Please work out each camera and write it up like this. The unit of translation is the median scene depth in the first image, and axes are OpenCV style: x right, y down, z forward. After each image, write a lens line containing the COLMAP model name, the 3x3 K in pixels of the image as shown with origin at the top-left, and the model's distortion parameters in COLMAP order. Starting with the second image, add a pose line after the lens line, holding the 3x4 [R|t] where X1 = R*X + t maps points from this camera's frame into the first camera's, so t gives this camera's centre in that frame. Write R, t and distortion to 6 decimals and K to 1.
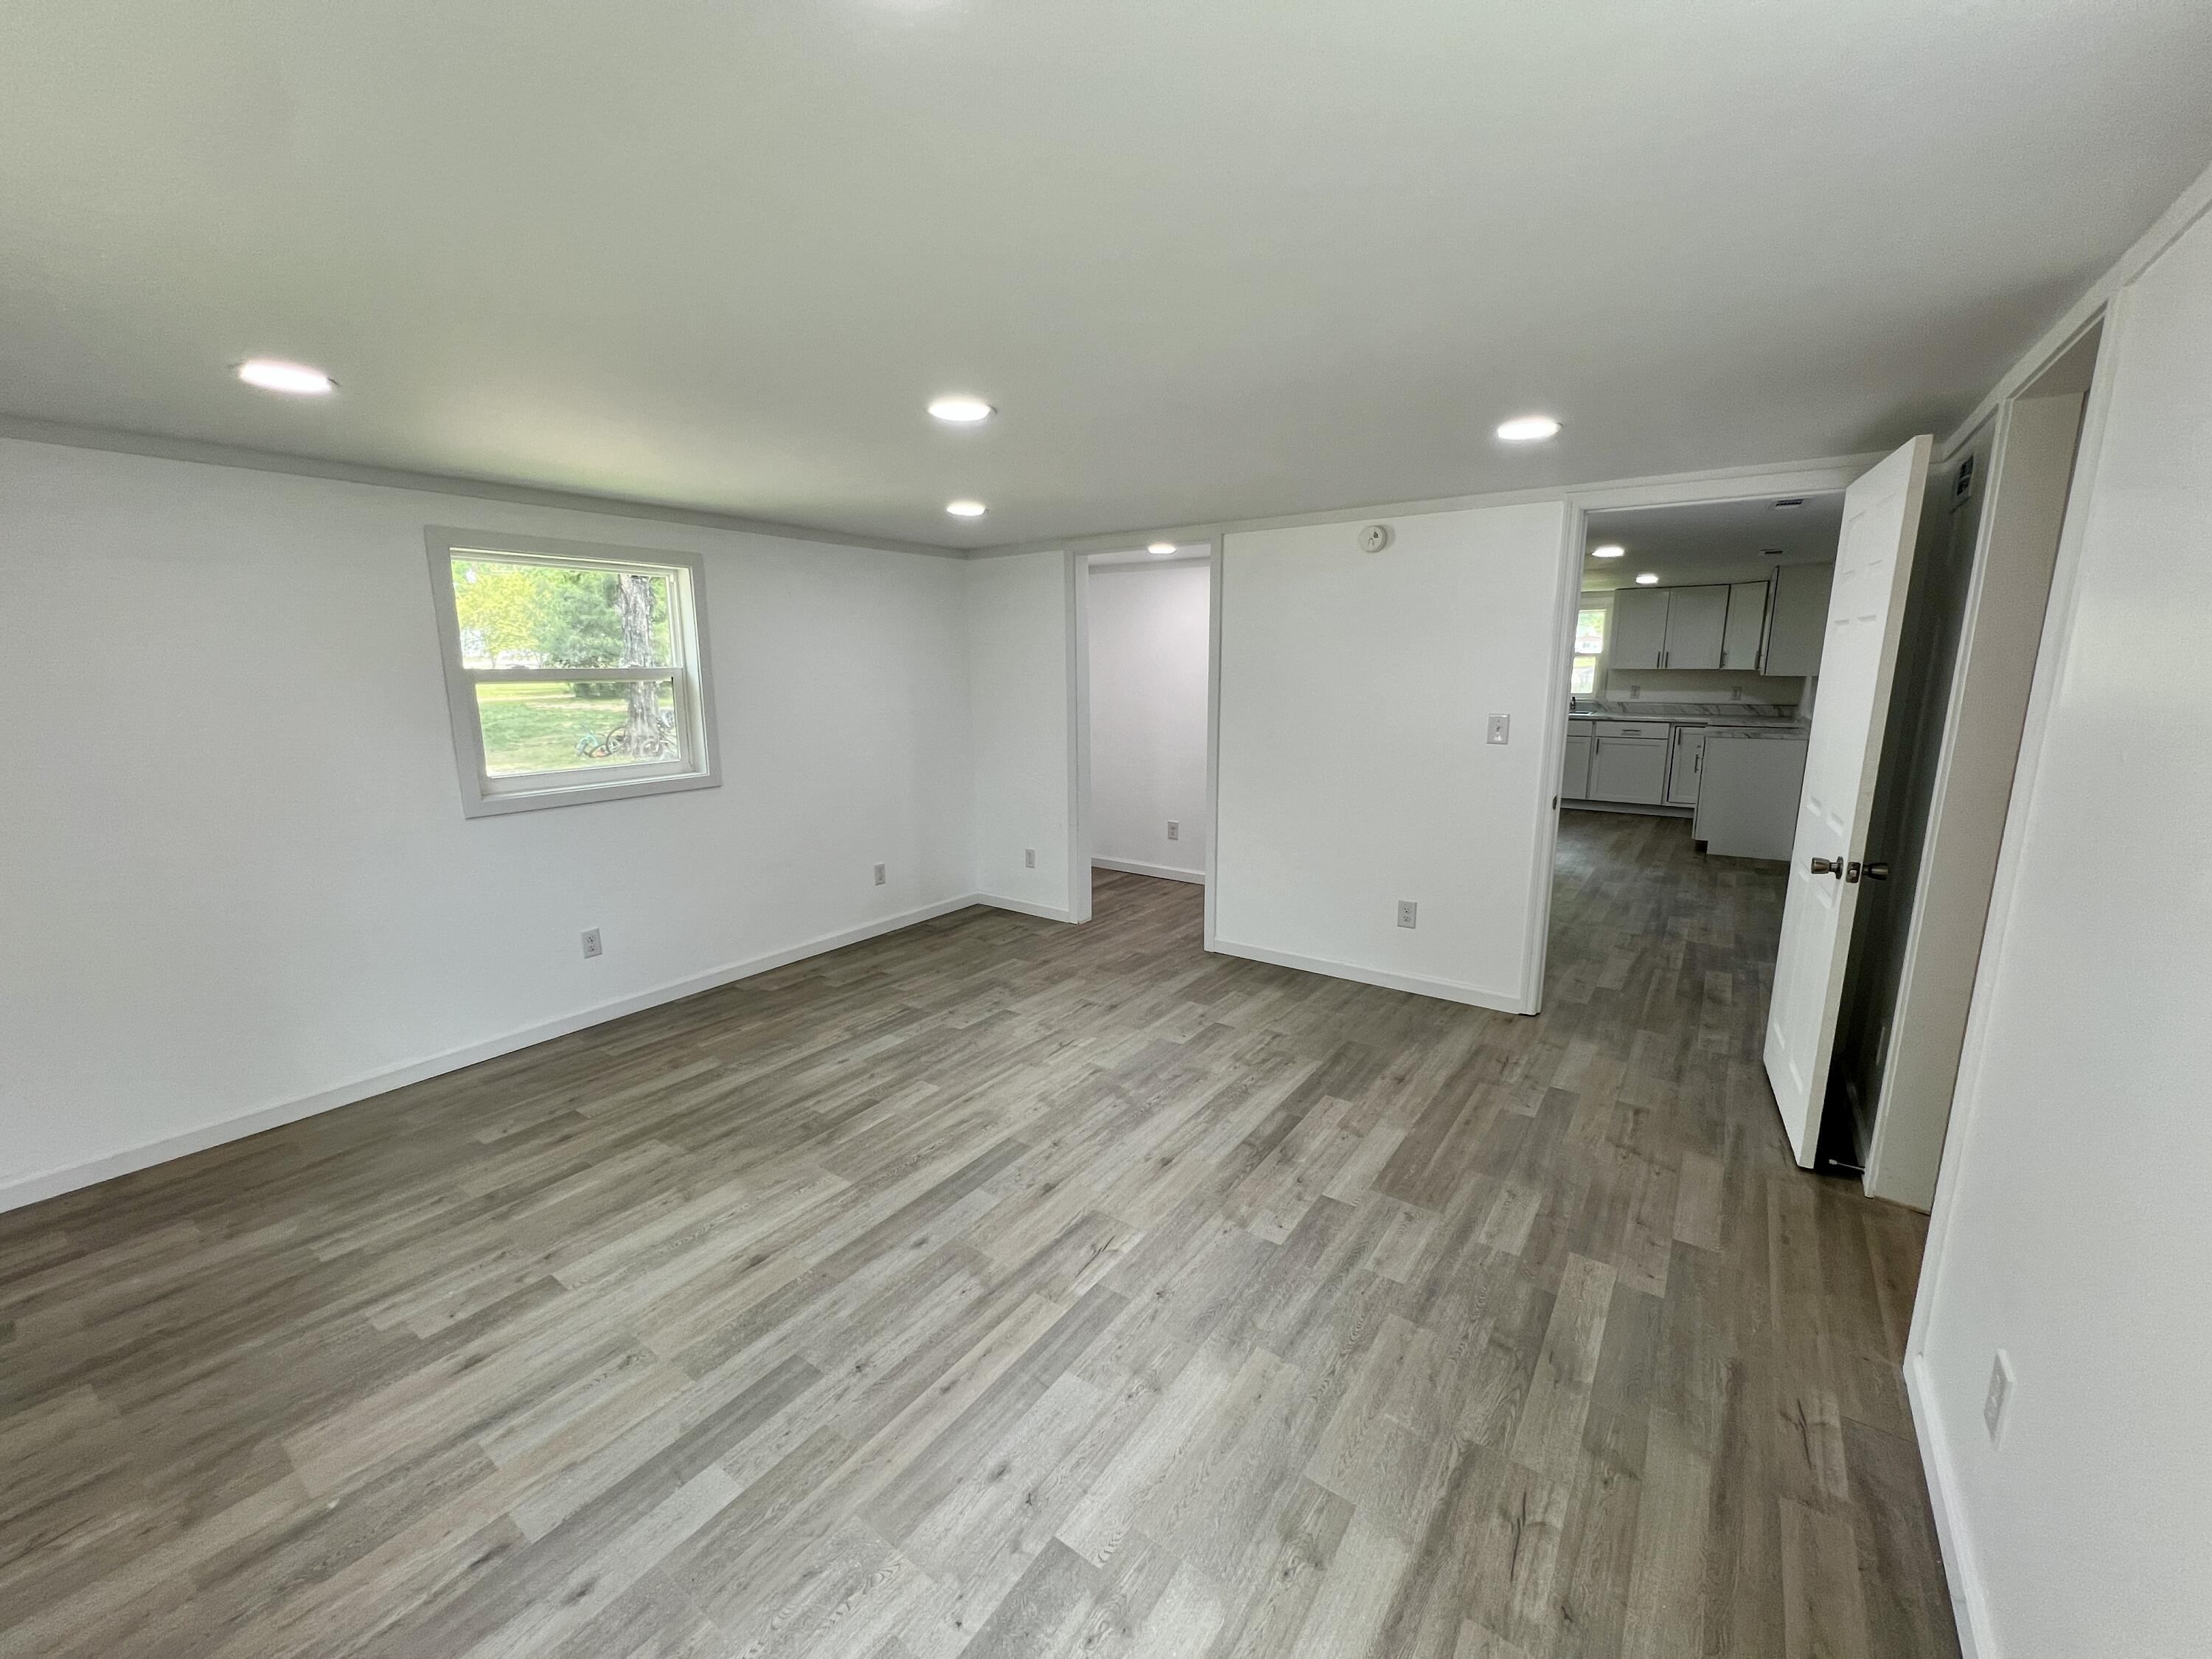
lens RADIAL K [[885.3, 0, 1070.6], [0, 885.3, 823.1], [0, 0, 1]] dist [-0.000923, 0.000365]
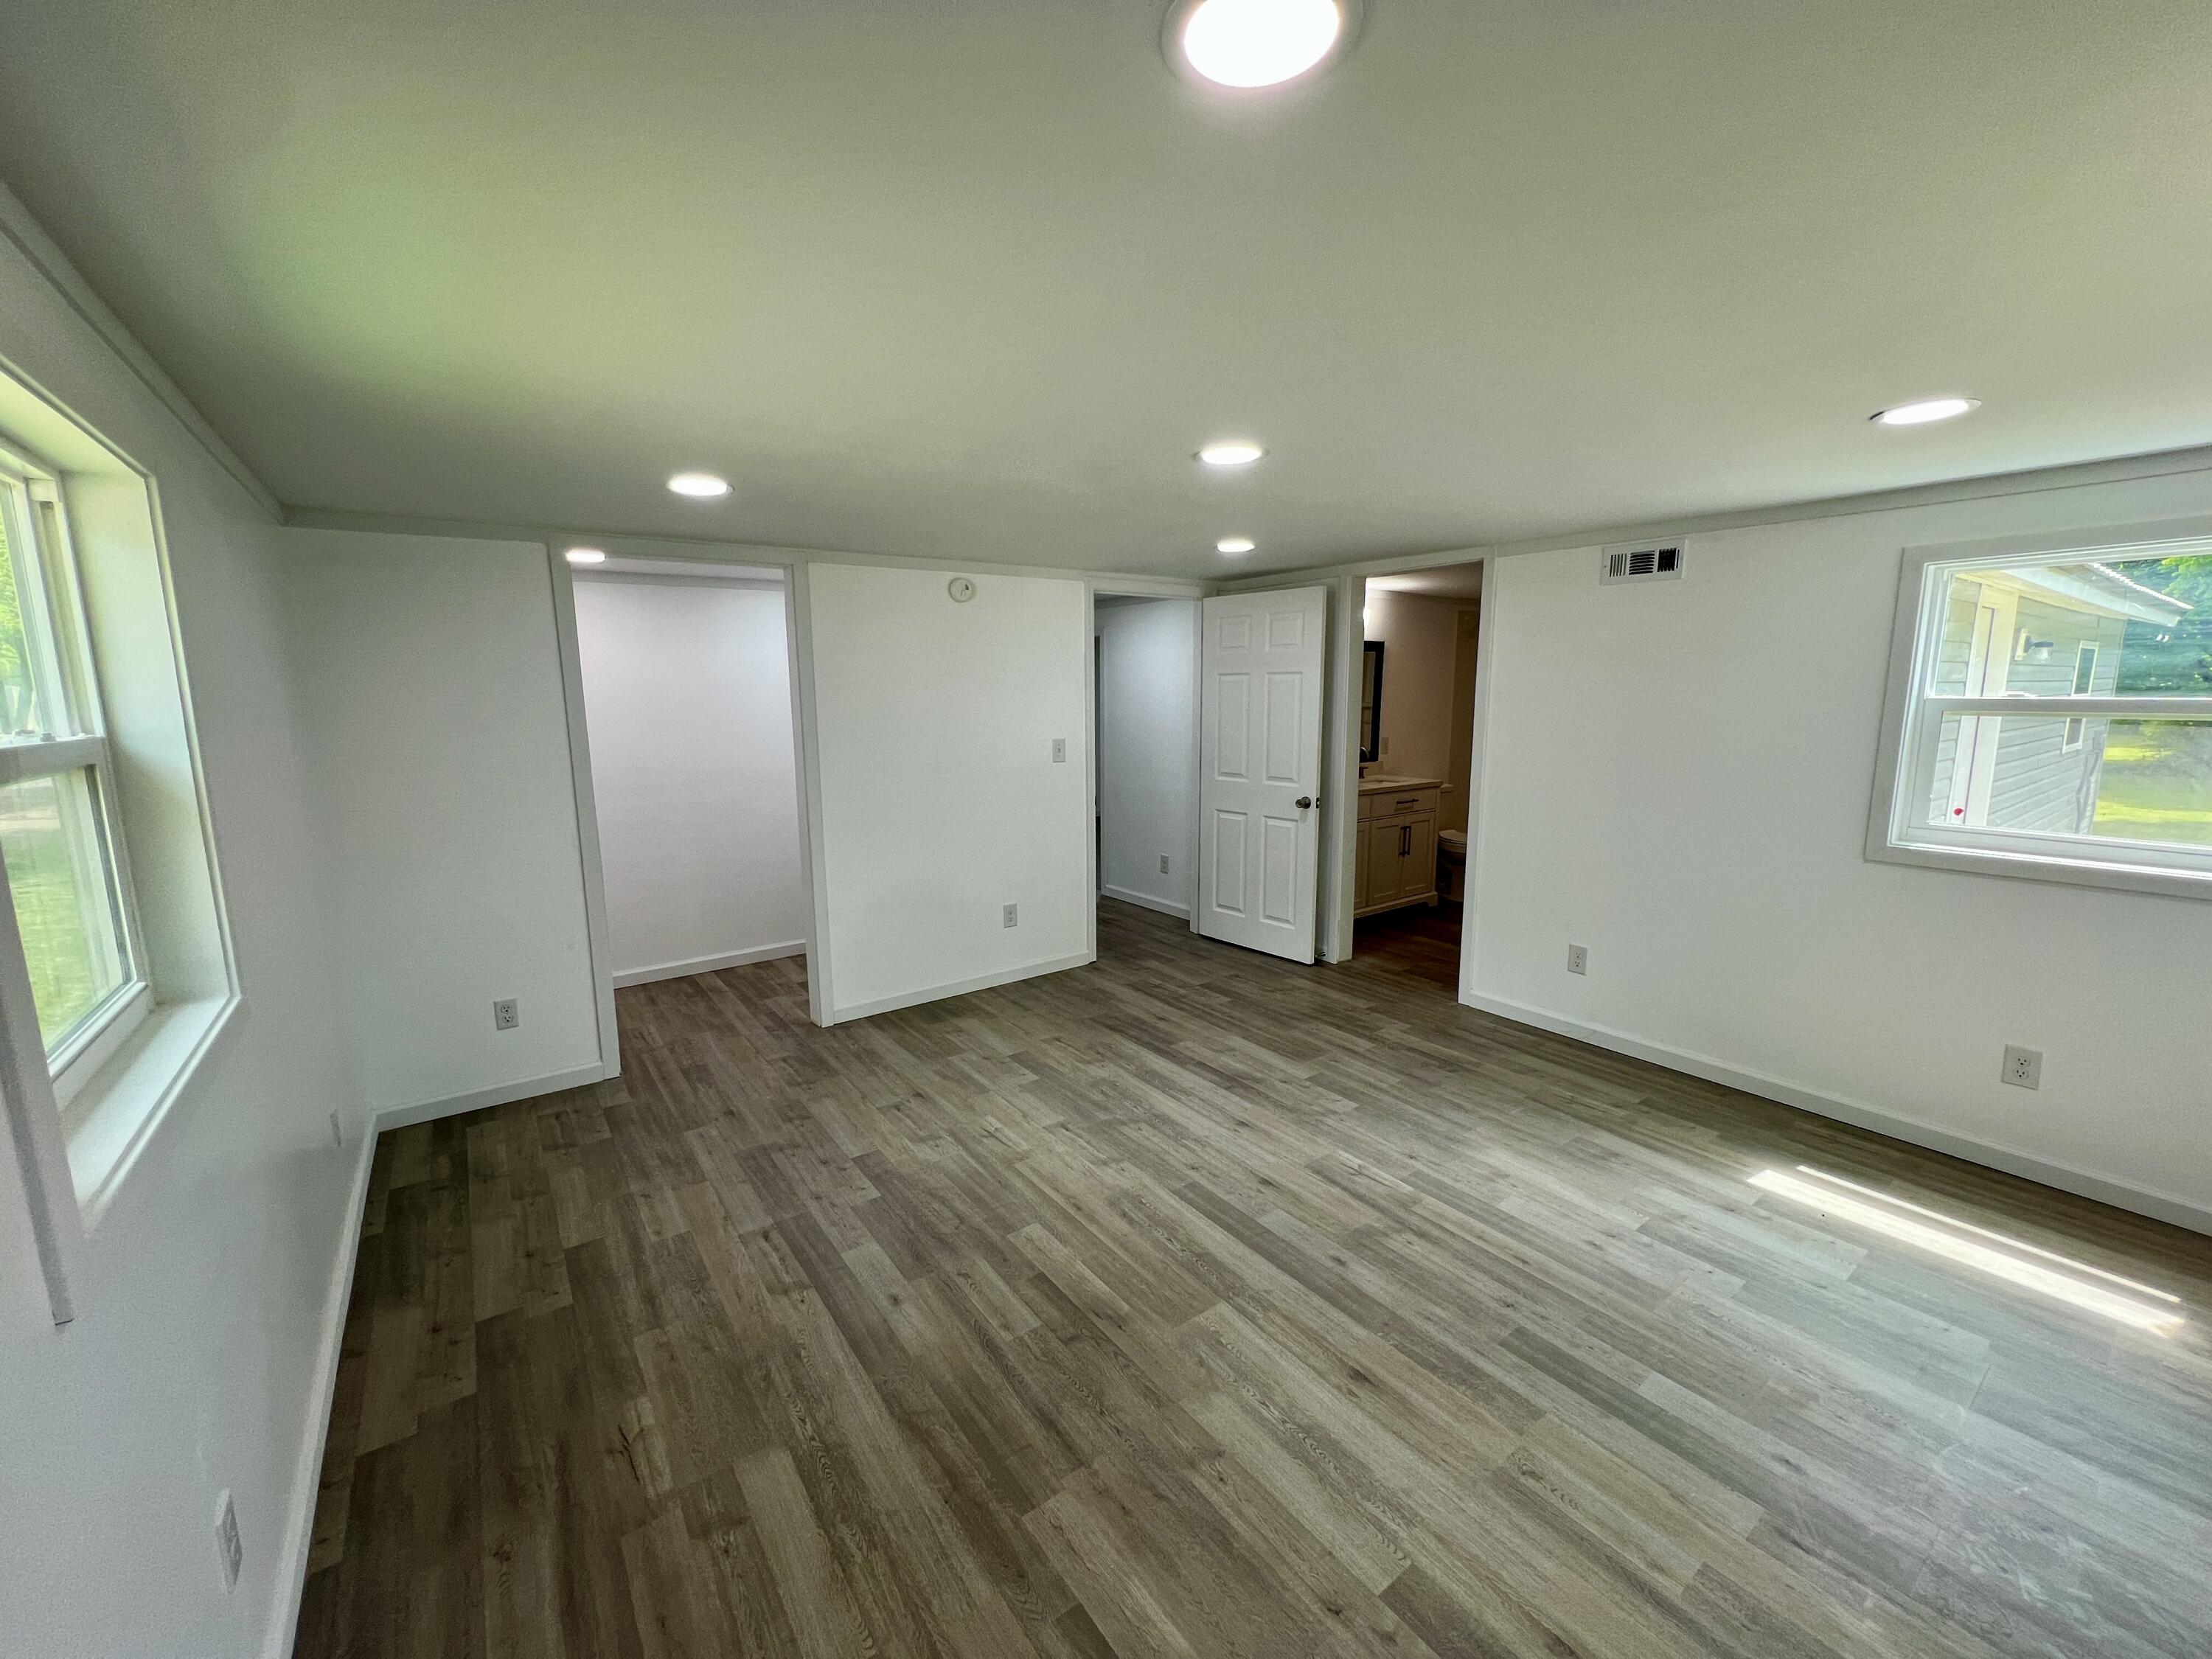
lens RADIAL K [[885.3, 0, 1124.2], [0, 885.3, 821.2], [0, 0, 1]] dist [-0.000923, 0.000365]
pose [[0.293460, -0.140229, 0.945631, -0.946603], [0.182419, 0.979221, 0.088600, -0.135646], [-0.938405, 0.146500, 0.312943, 0.691046]]
